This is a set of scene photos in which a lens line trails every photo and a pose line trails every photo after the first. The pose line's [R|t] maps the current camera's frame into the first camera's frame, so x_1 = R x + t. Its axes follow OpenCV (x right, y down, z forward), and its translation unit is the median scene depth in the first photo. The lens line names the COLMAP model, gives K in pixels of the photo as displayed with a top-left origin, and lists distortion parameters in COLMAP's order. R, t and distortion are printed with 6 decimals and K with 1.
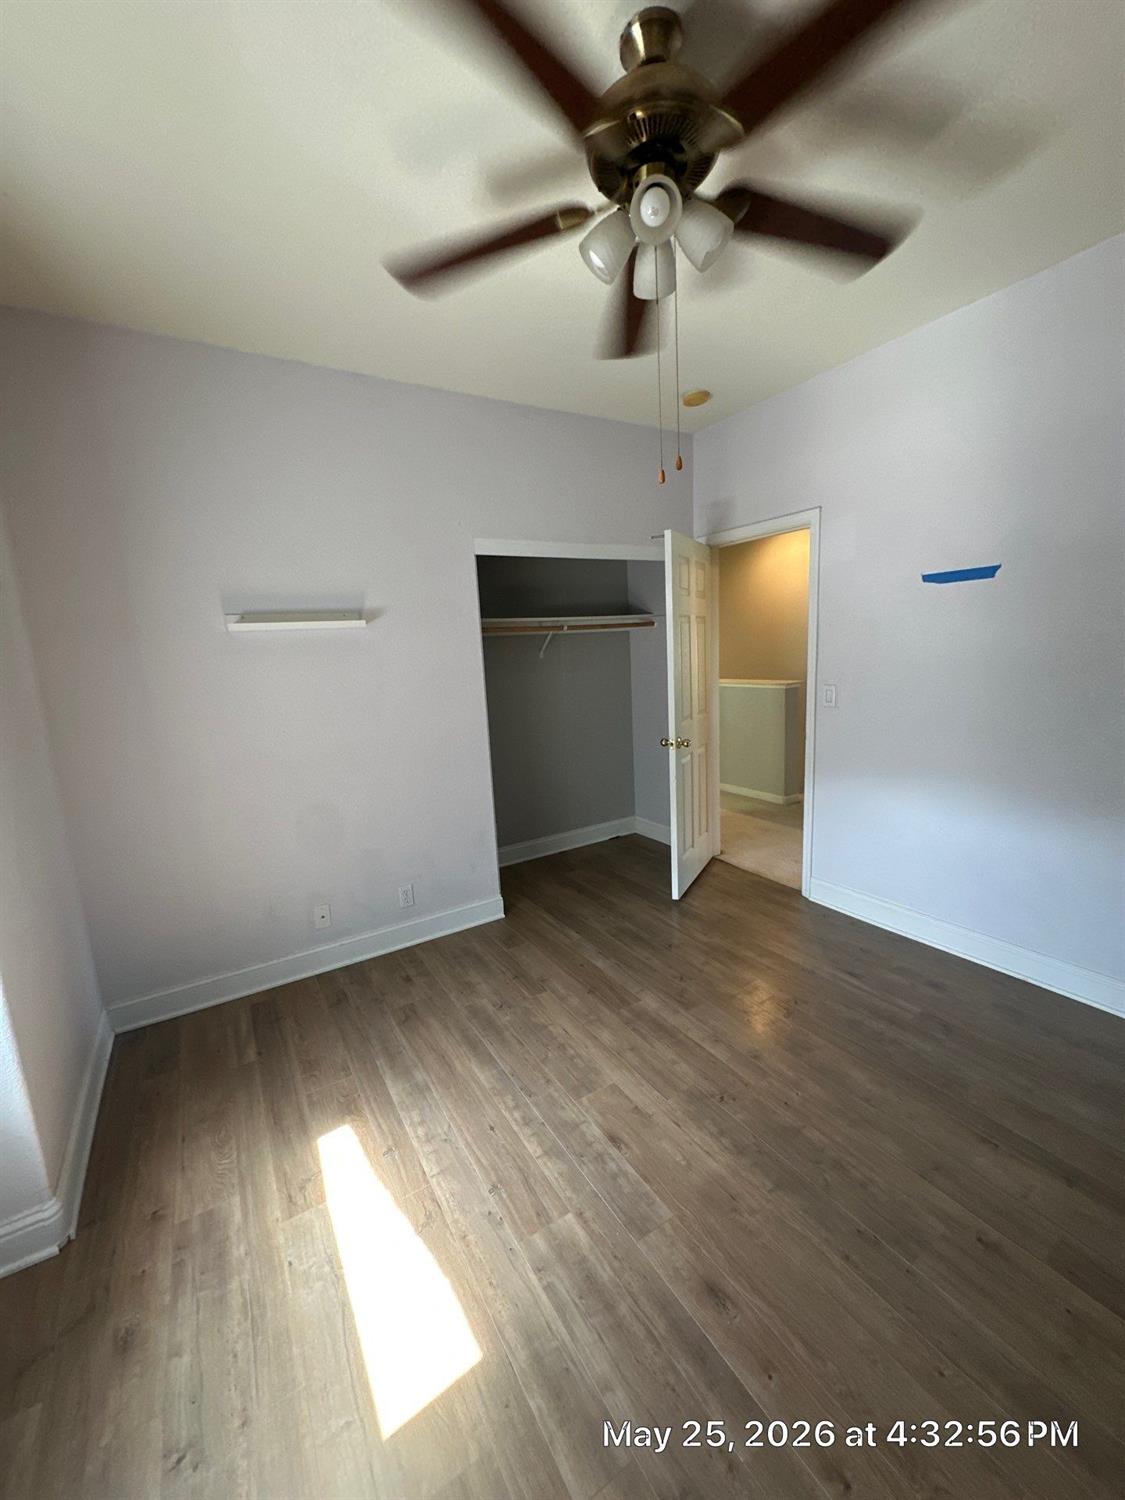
lens RADIAL K [[604.0, 0, 562.7], [0, 604.0, 751.8], [0, 0, 1]] dist [-0.022669, -0.000389]
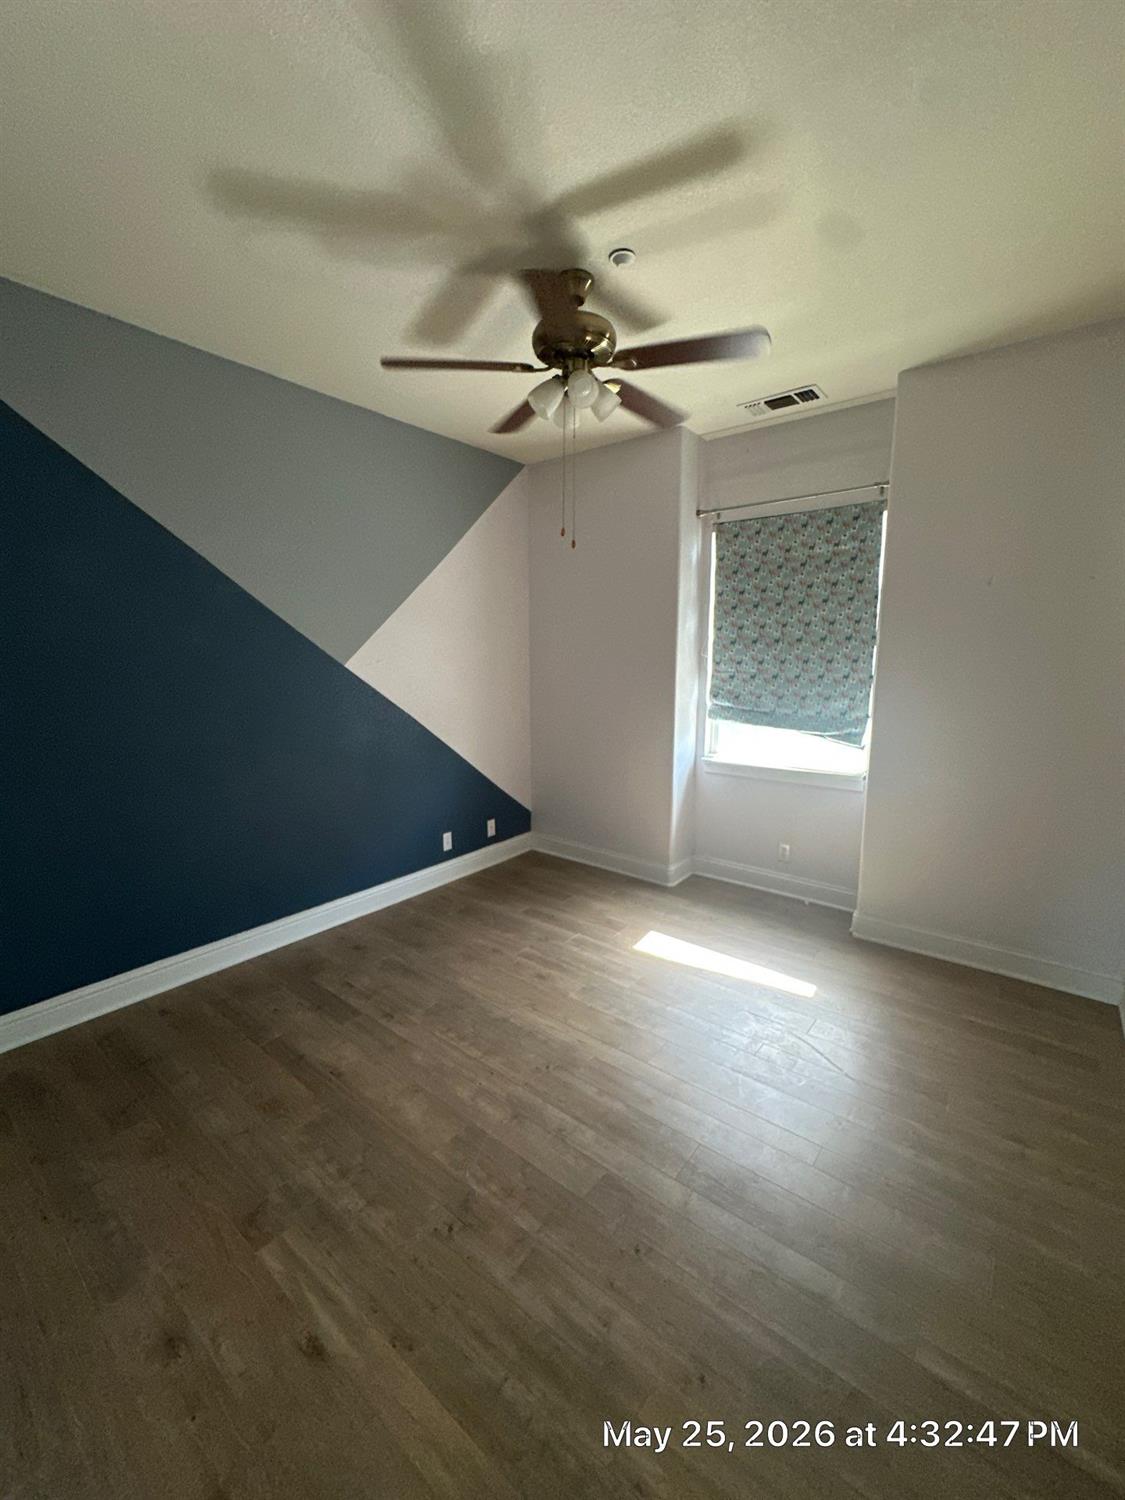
lens RADIAL K [[604.0, 0, 562.2], [0, 604.0, 749.5], [0, 0, 1]] dist [-0.022669, -0.000389]
pose [[-0.940266, 0.110182, -0.322118, 0.634404], [-0.002217, 0.944177, 0.329431, -0.402291], [0.340434, 0.310466, -0.887533, 2.155366]]
